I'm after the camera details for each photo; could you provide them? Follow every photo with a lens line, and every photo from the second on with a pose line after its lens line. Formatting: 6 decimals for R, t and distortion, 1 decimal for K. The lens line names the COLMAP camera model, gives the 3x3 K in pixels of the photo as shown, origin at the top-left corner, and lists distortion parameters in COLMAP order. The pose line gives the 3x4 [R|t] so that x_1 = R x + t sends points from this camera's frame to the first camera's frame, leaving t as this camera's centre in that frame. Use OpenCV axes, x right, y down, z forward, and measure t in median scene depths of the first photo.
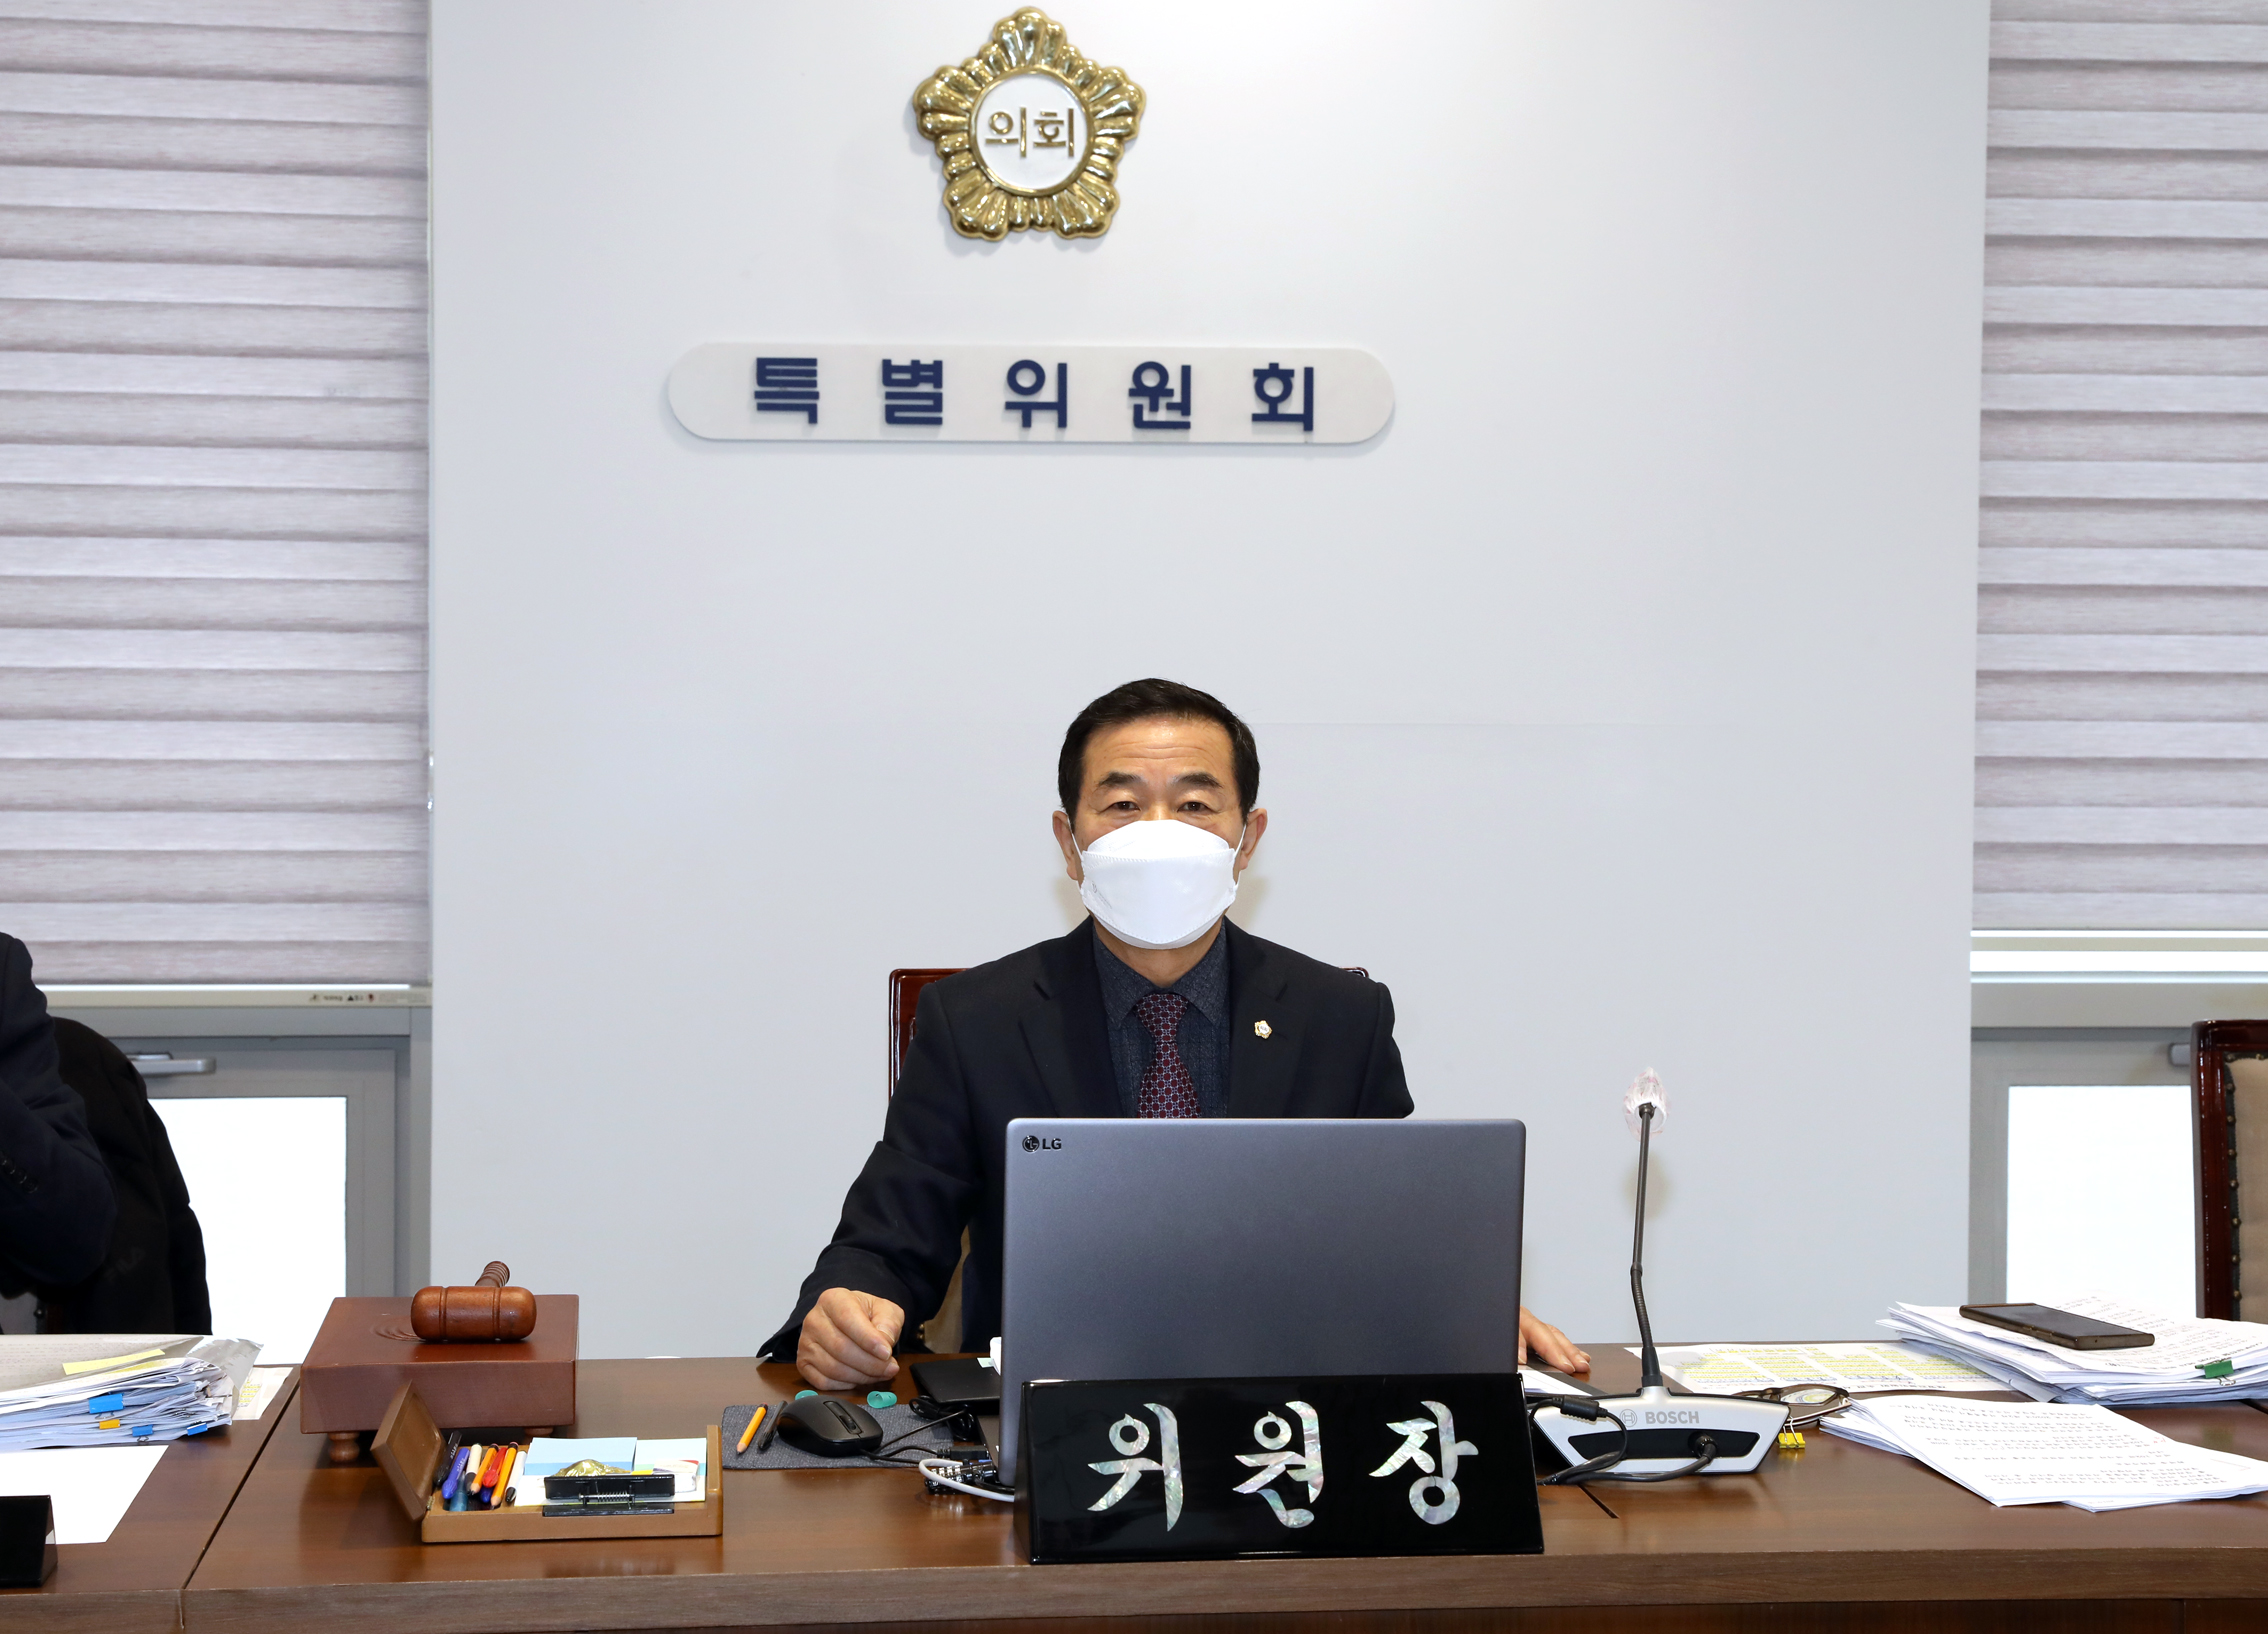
lens RADIAL K [[3304.9, 0, 1033.1], [0, 3304.9, 810.9], [0, 0, 1]] dist [0.019099, 0.093350]
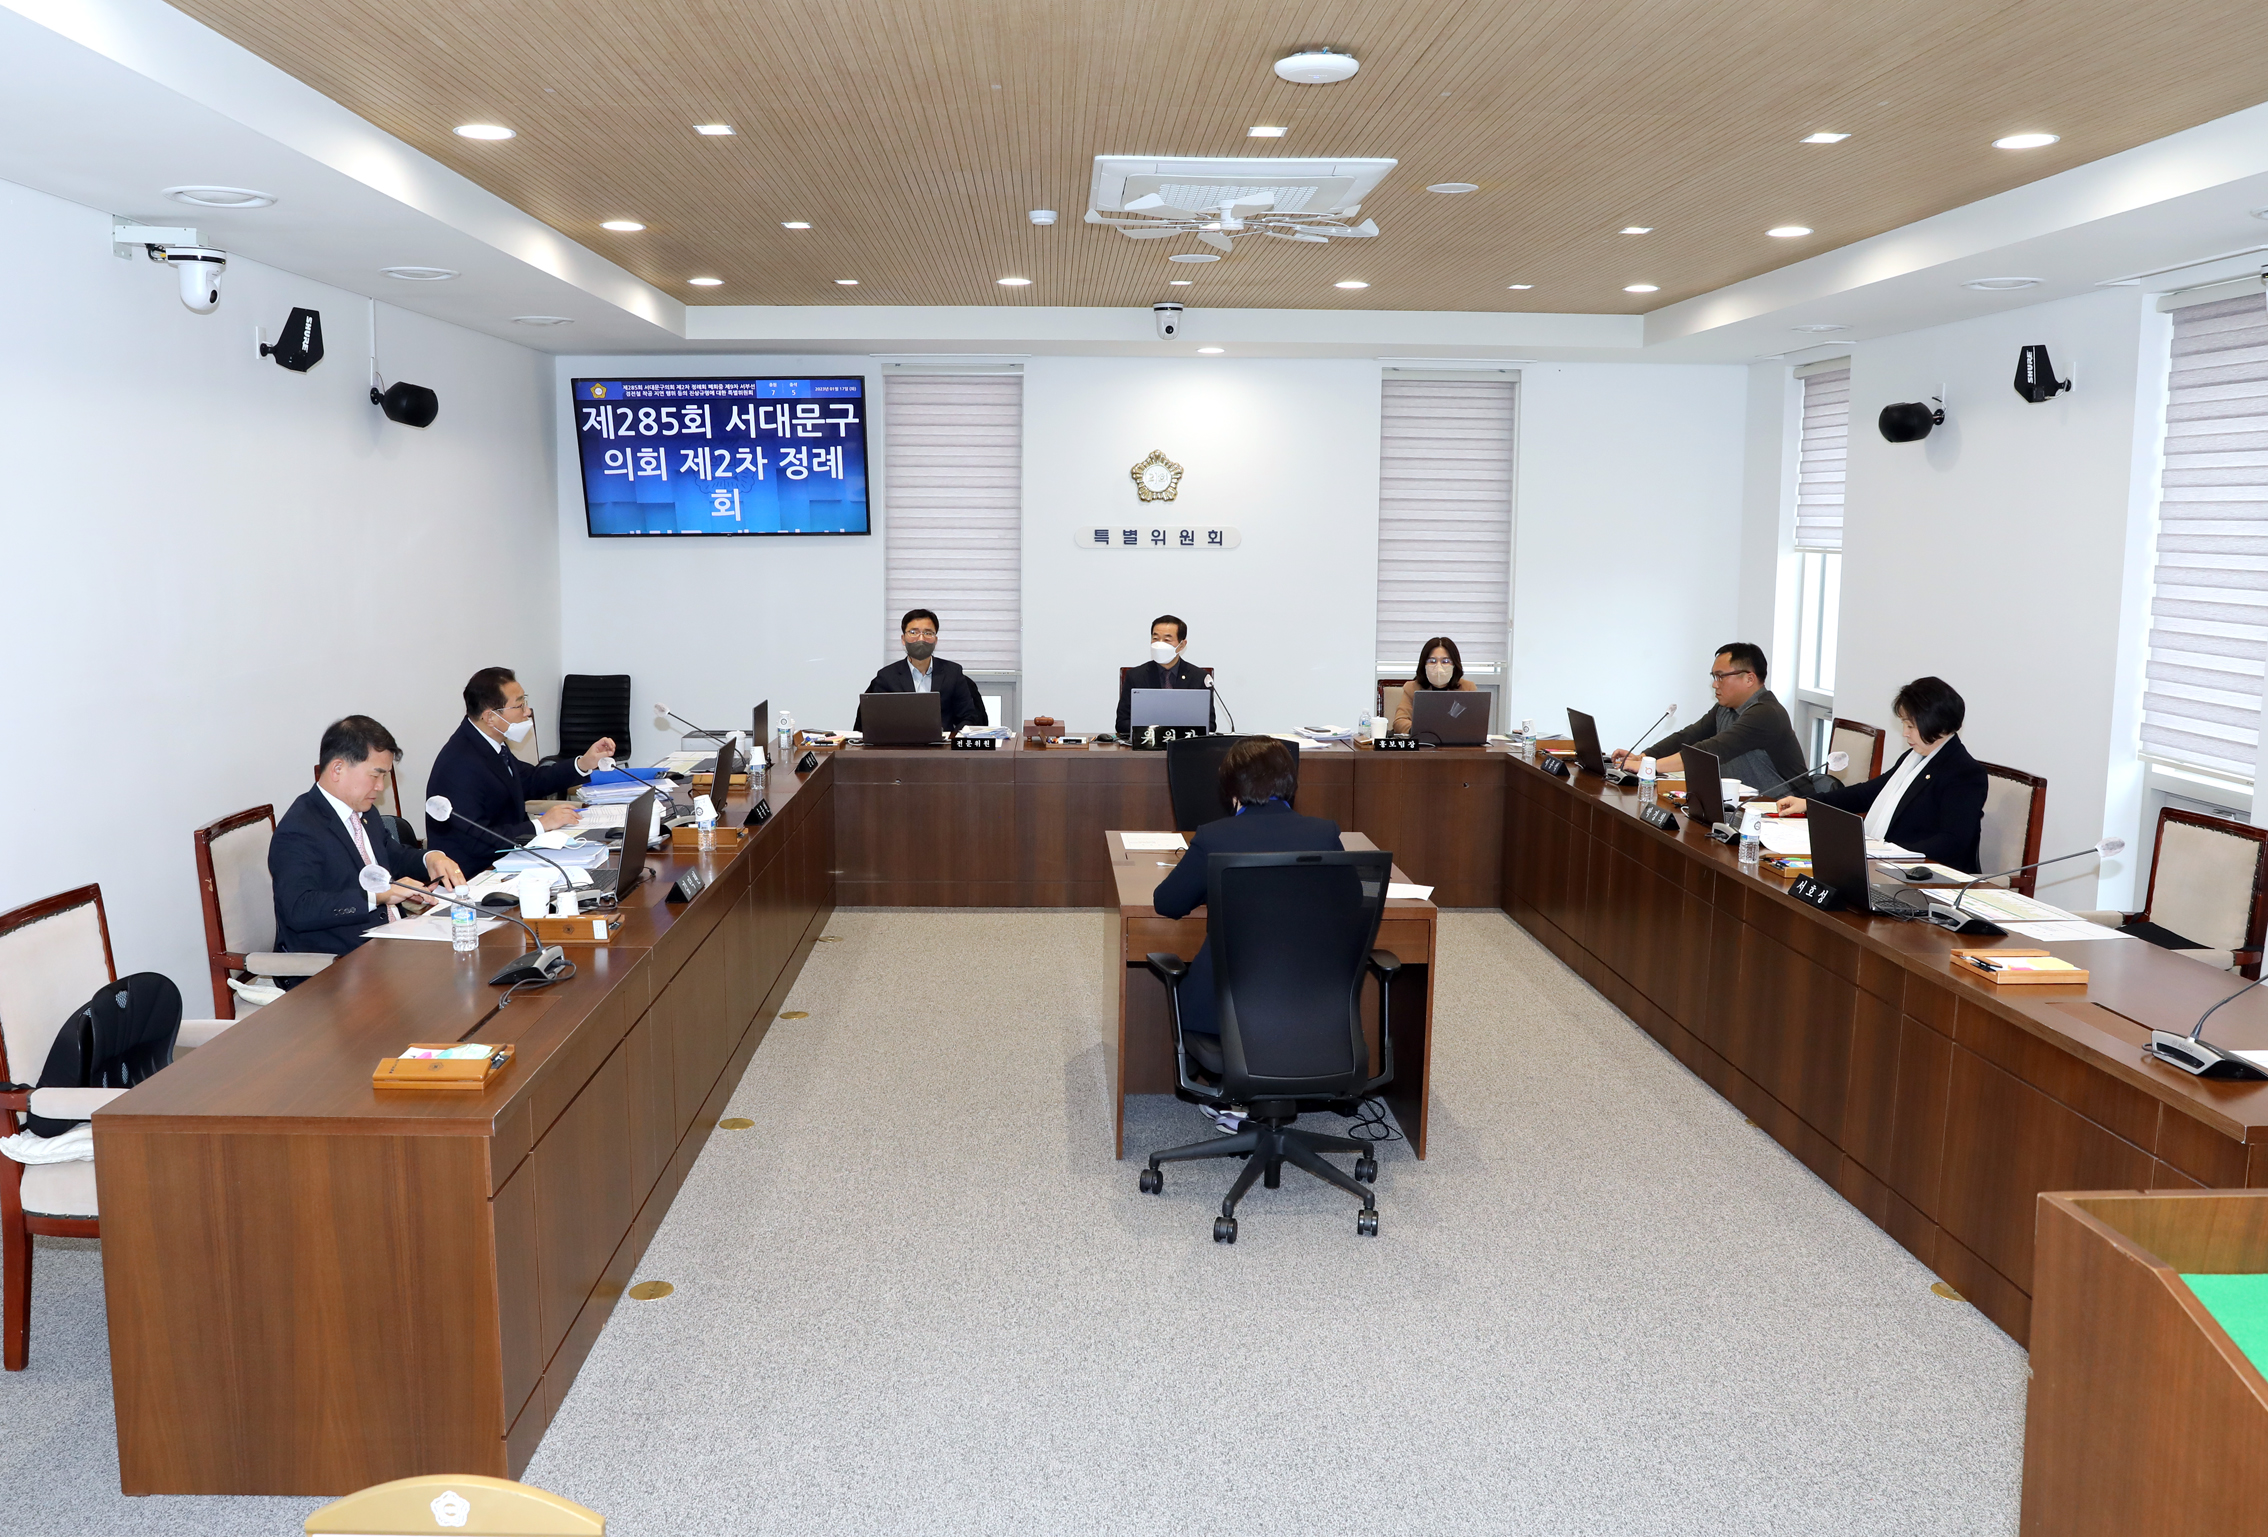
lens RADIAL K [[1835.5, 0, 1134.0], [0, 1835.5, 768.5], [0, 0, 1]] dist [-0.001027, -0.000093]
pose [[0.998012, 0.012246, -0.061822, 0.125771], [-0.006489, 0.995693, 0.092484, -0.046466], [0.062689, -0.091899, 0.993793, -1.482884]]
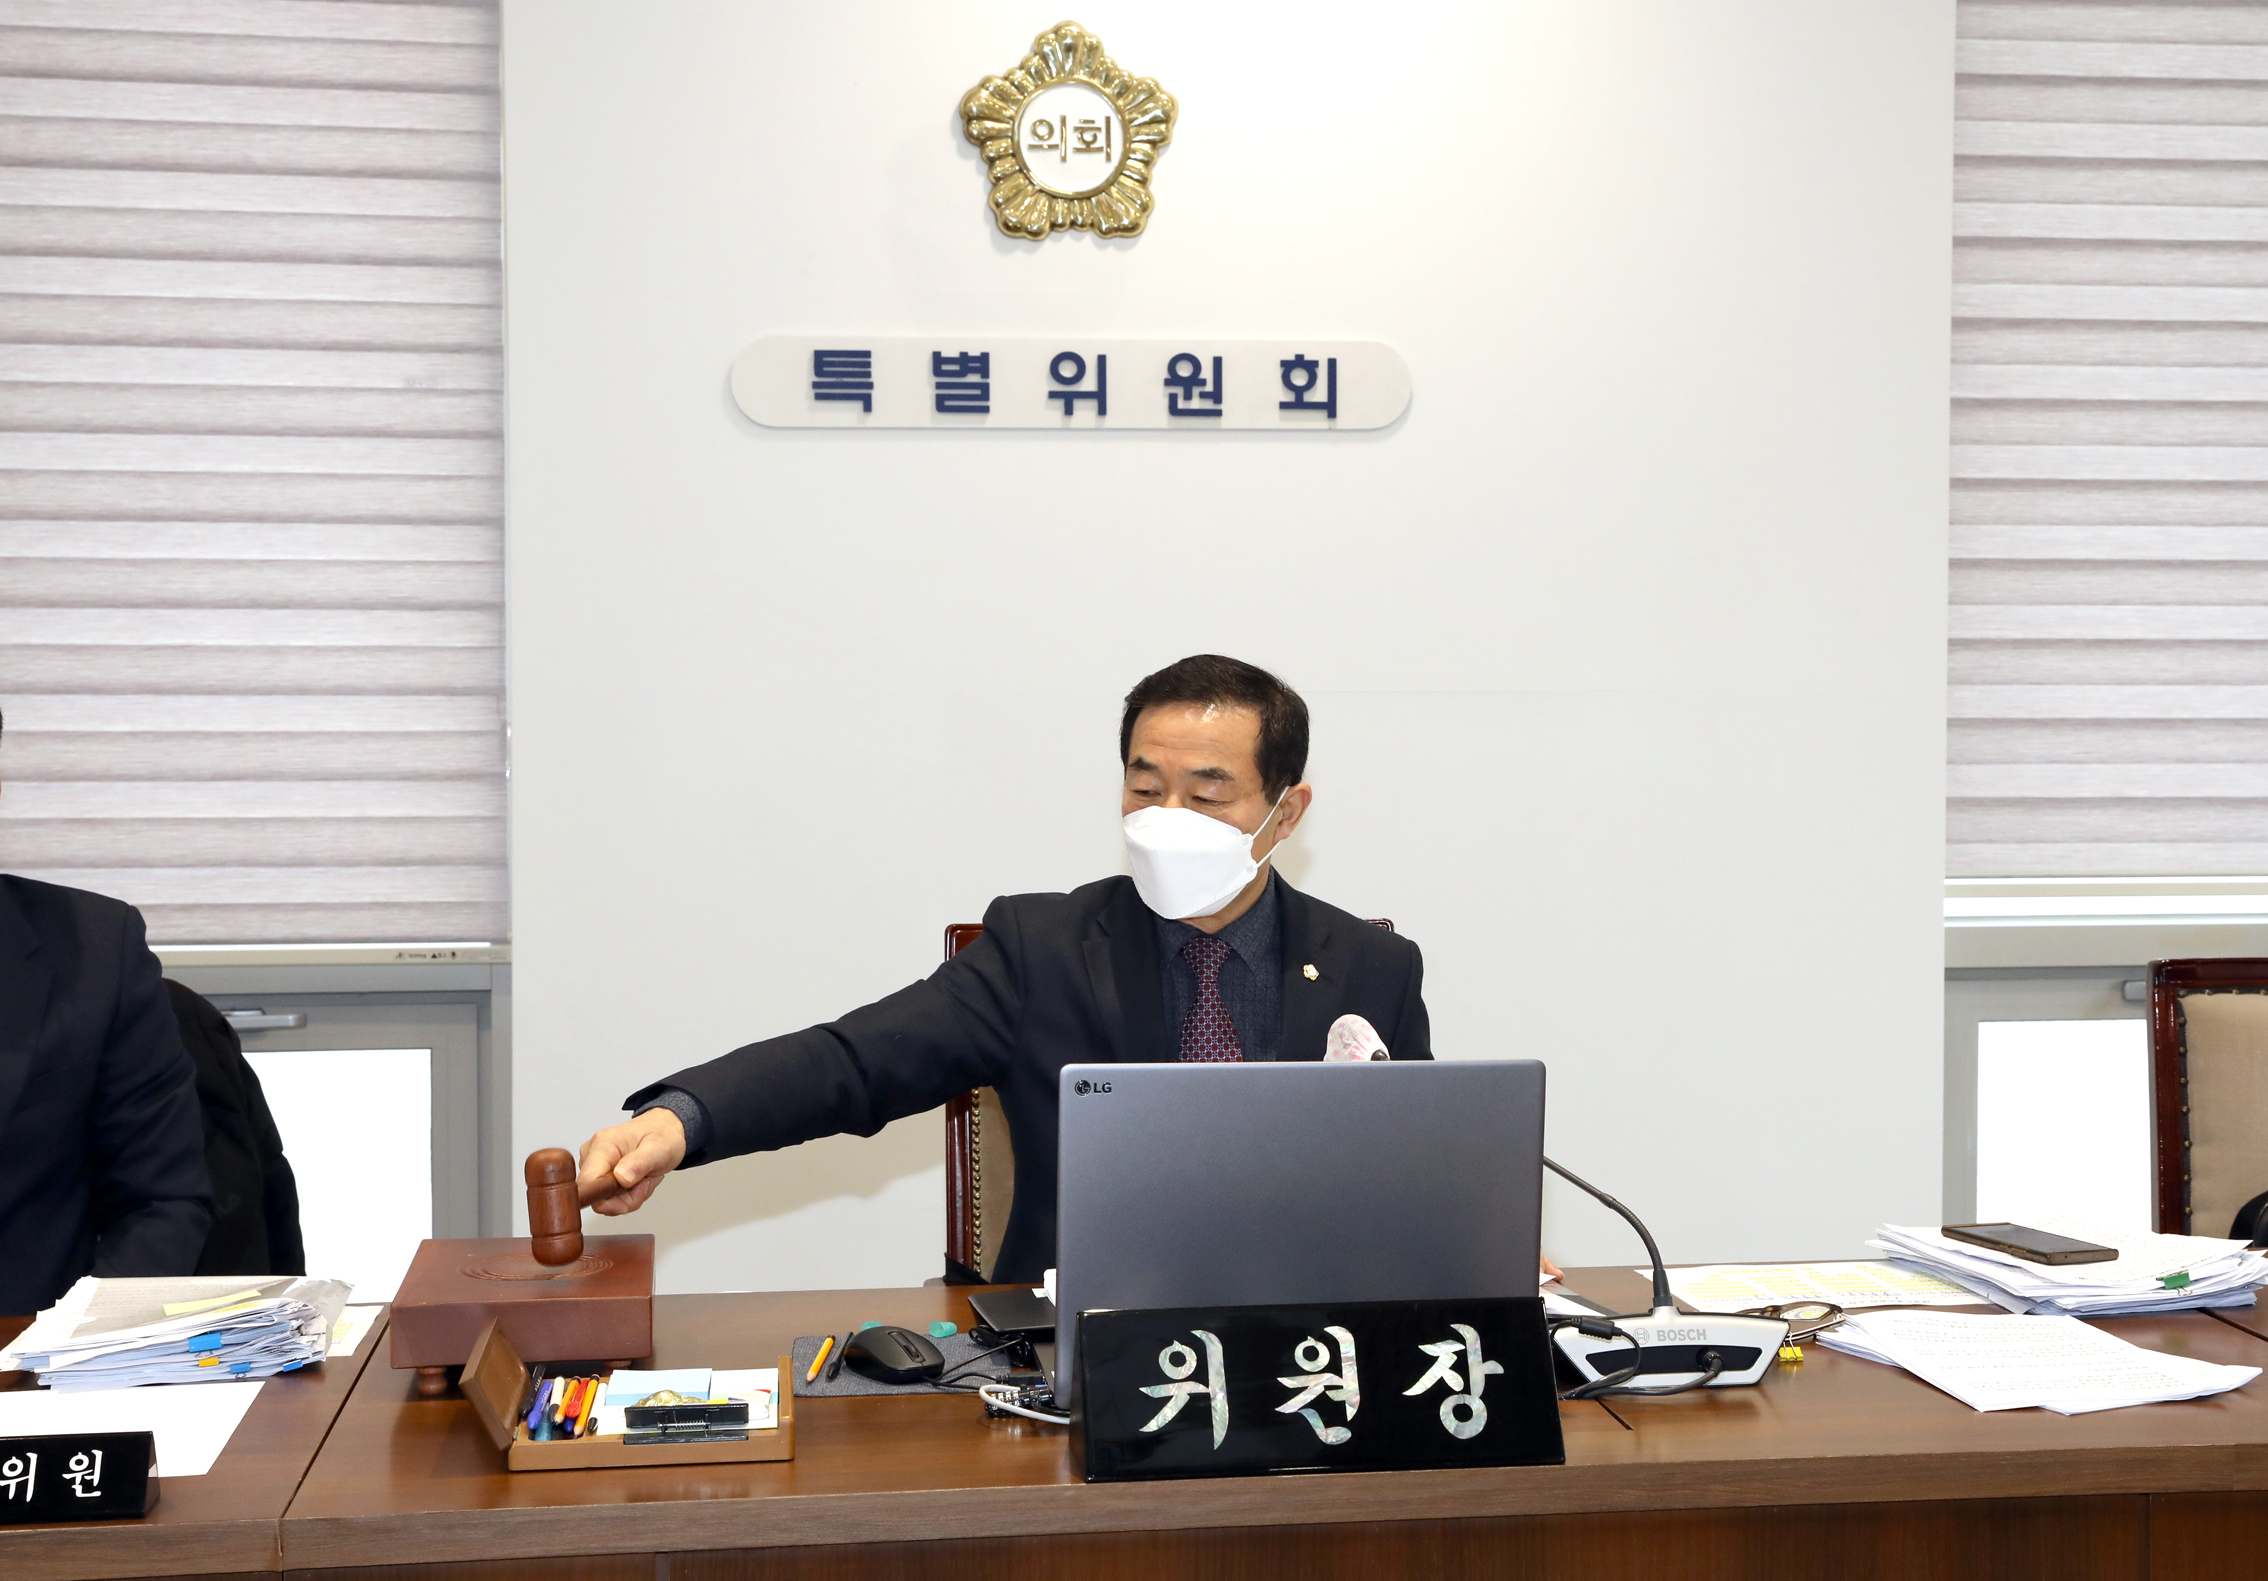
lens RADIAL K [[3059.0, 0, 1196.1], [0, 3059.0, 795.9], [0, 0, 1]] dist [-0.003582, 0.082551]
pose [[0.999097, -0.007510, 0.041807, -0.003121], [0.007209, 0.999947, 0.007349, -0.000058], [-0.041860, -0.007041, 0.999099, 0.011343]]
